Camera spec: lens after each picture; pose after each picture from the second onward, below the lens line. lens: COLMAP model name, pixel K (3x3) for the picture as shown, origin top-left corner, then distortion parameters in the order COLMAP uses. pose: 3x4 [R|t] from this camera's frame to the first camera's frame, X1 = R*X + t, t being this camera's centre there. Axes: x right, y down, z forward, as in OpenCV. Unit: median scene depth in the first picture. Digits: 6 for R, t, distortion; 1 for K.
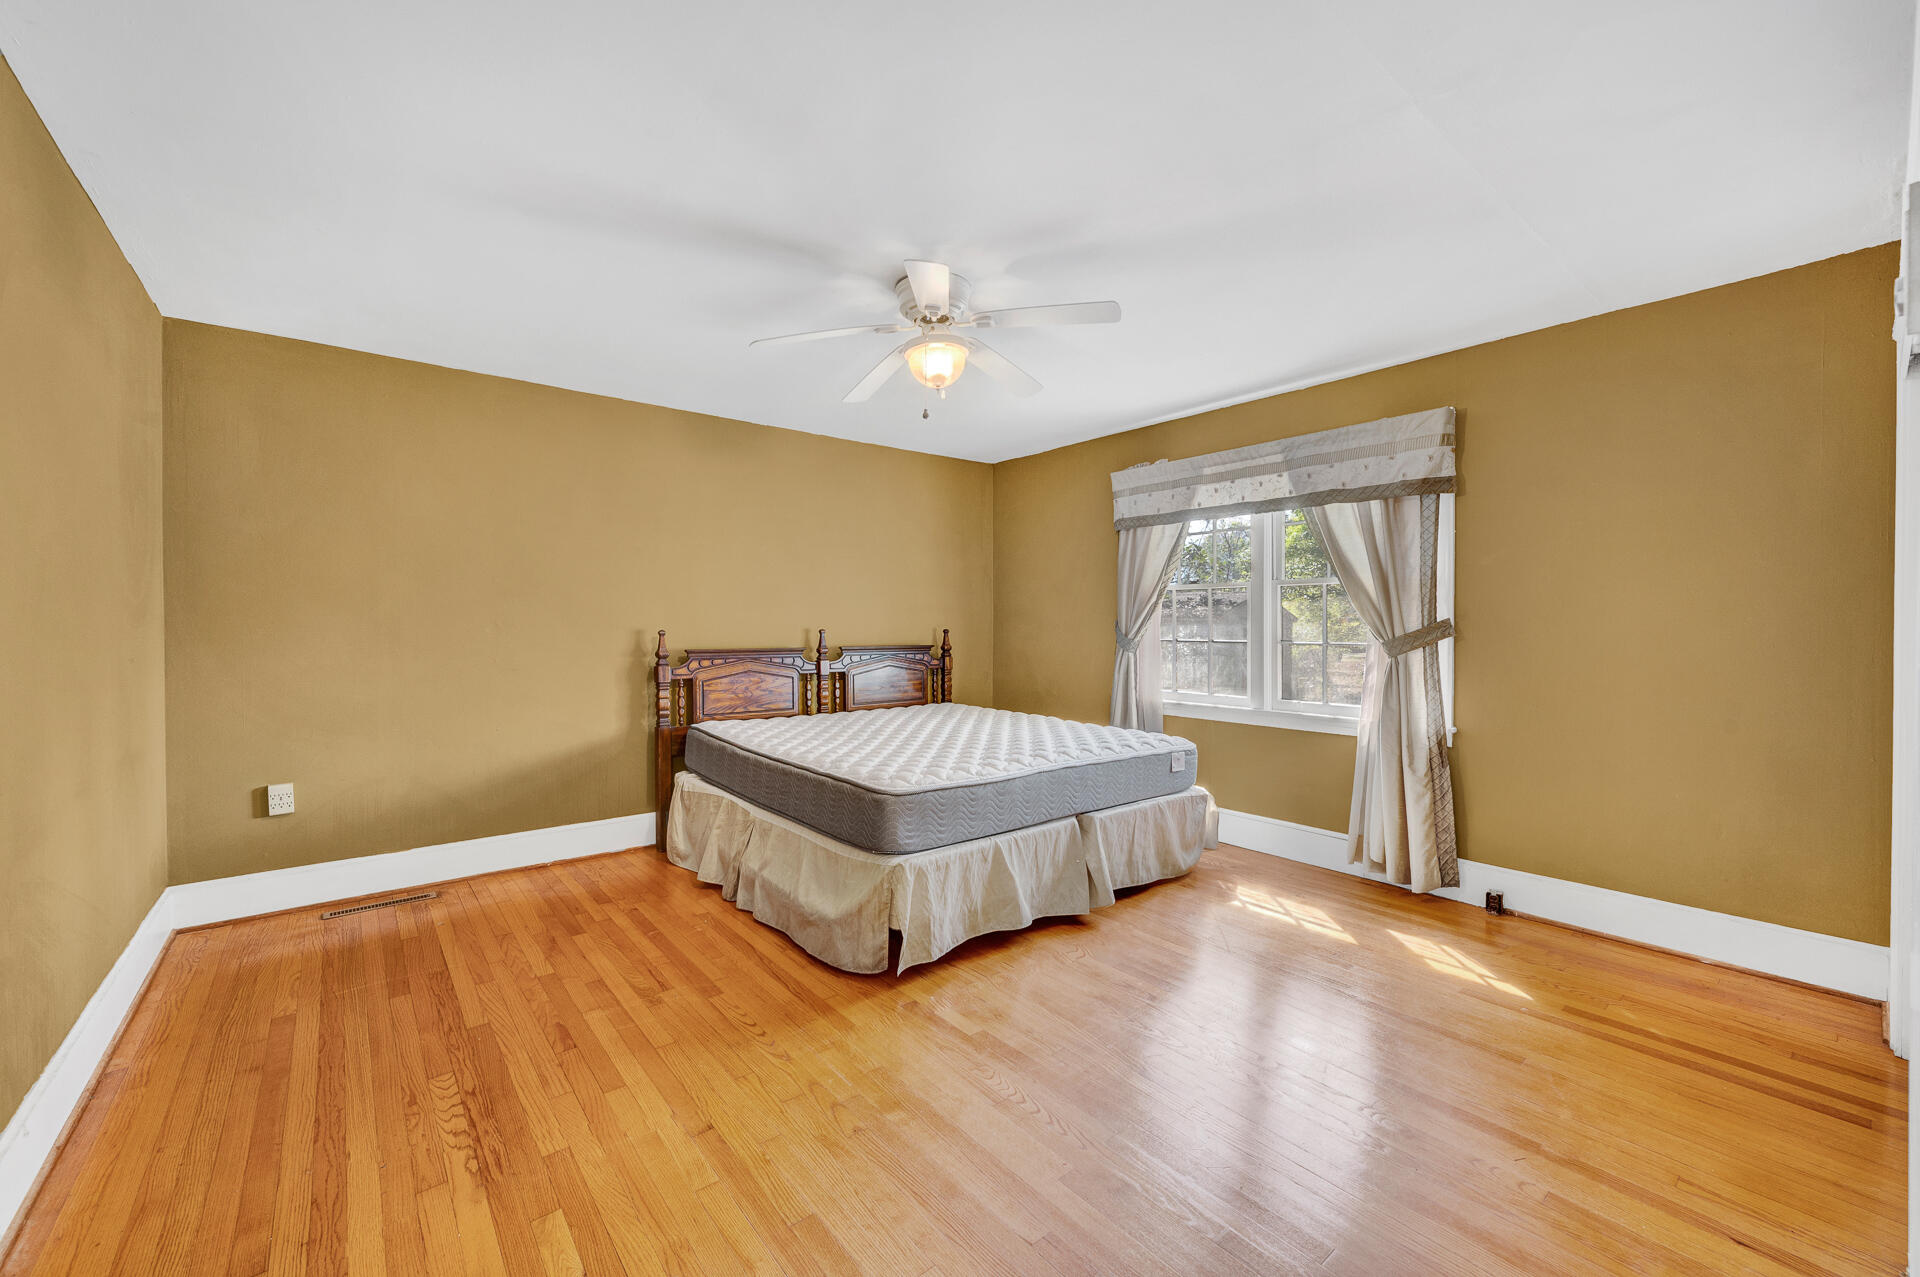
lens RADIAL K [[756.5, 0, 957.4], [0, 756.5, 633.5], [0, 0, 1]] dist [0.007257, -0.000030]
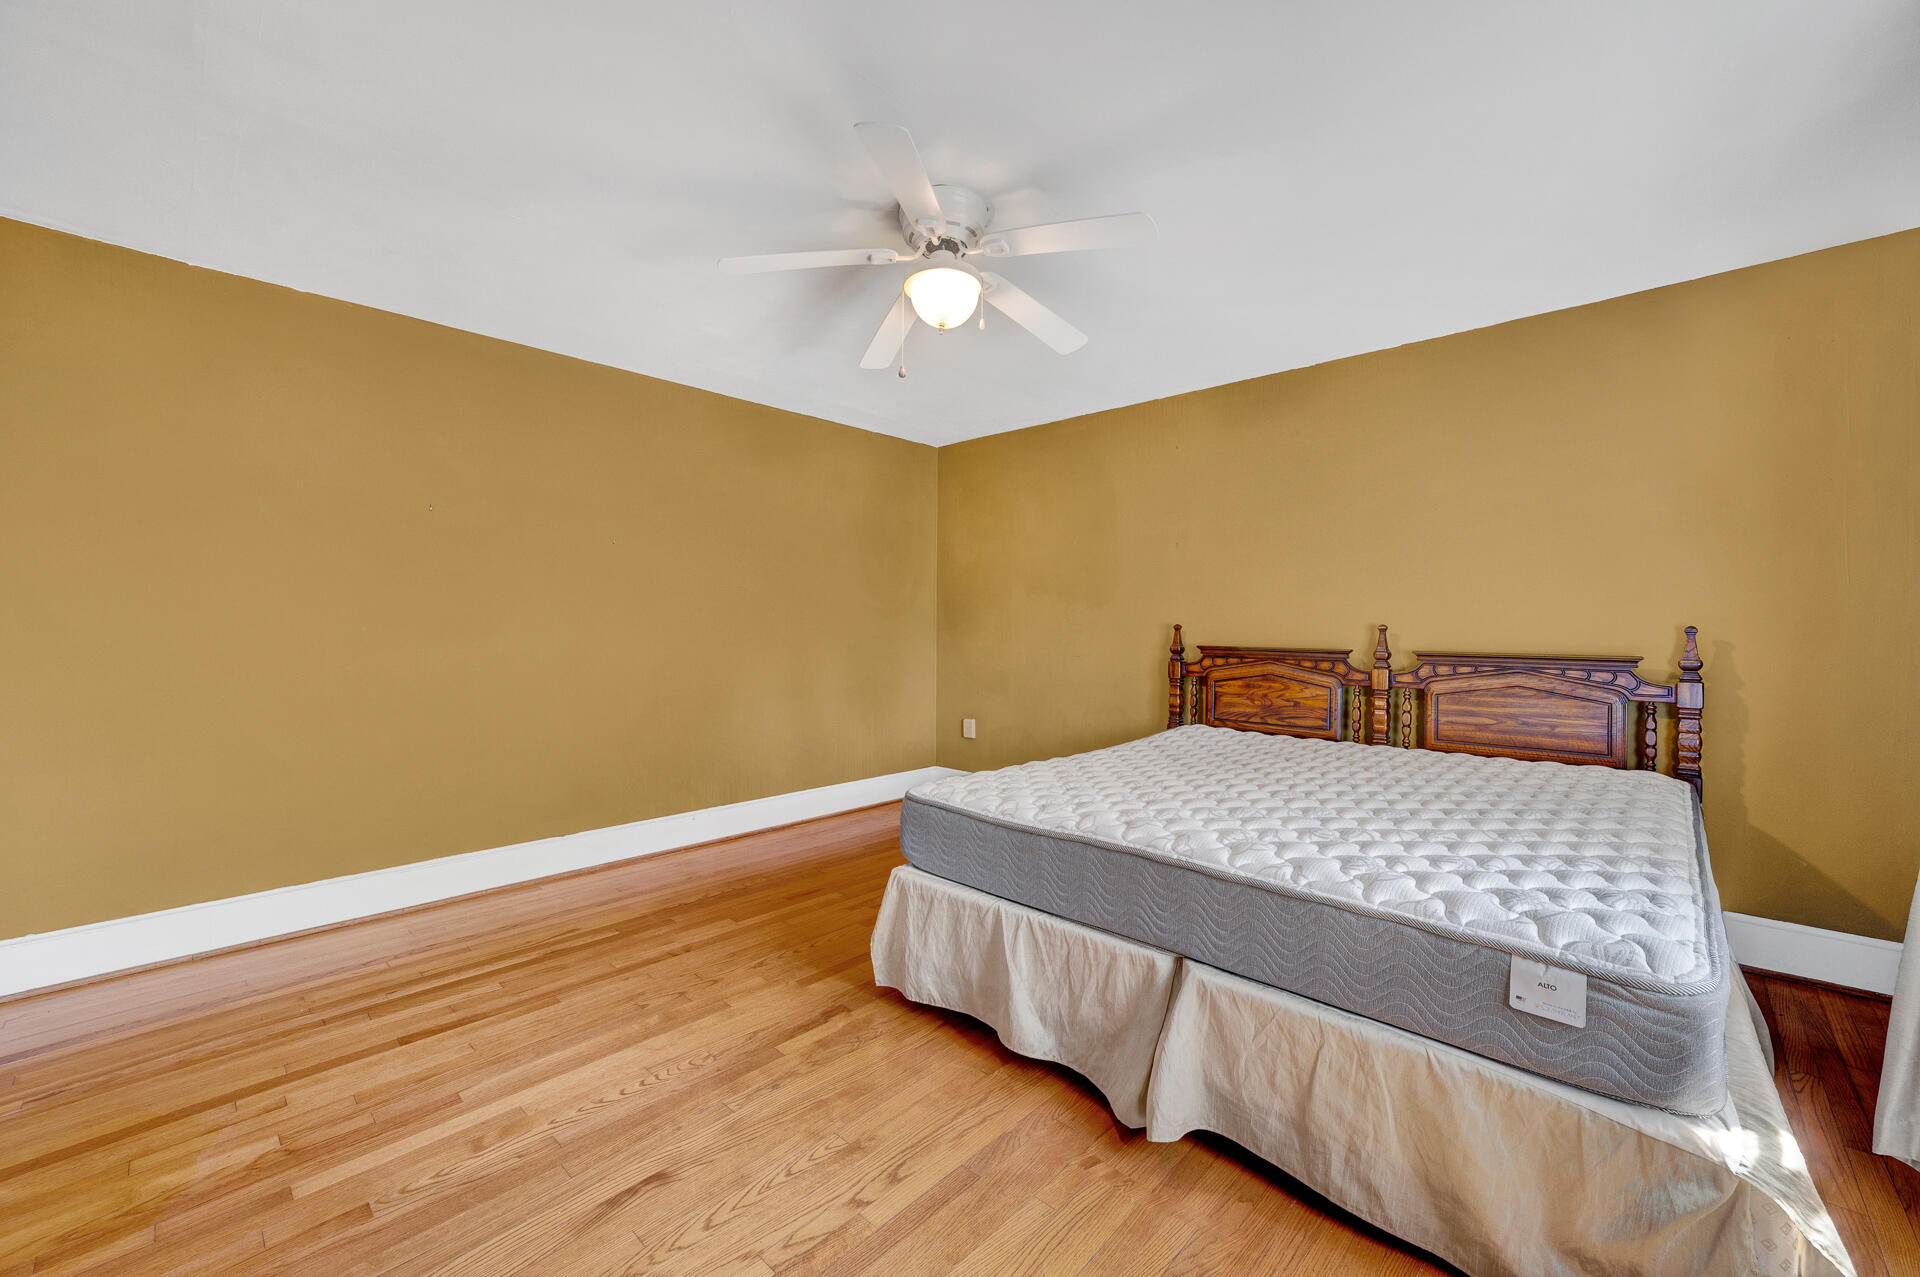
lens RADIAL K [[756.5, 0, 962.9], [0, 756.5, 635.5], [0, 0, 1]] dist [0.007257, -0.000030]
pose [[0.138398, 0.016397, -0.990241, 0.495680], [-0.017689, 0.999744, 0.014082, 0.001607], [0.990219, 0.015567, 0.138652, 0.557649]]
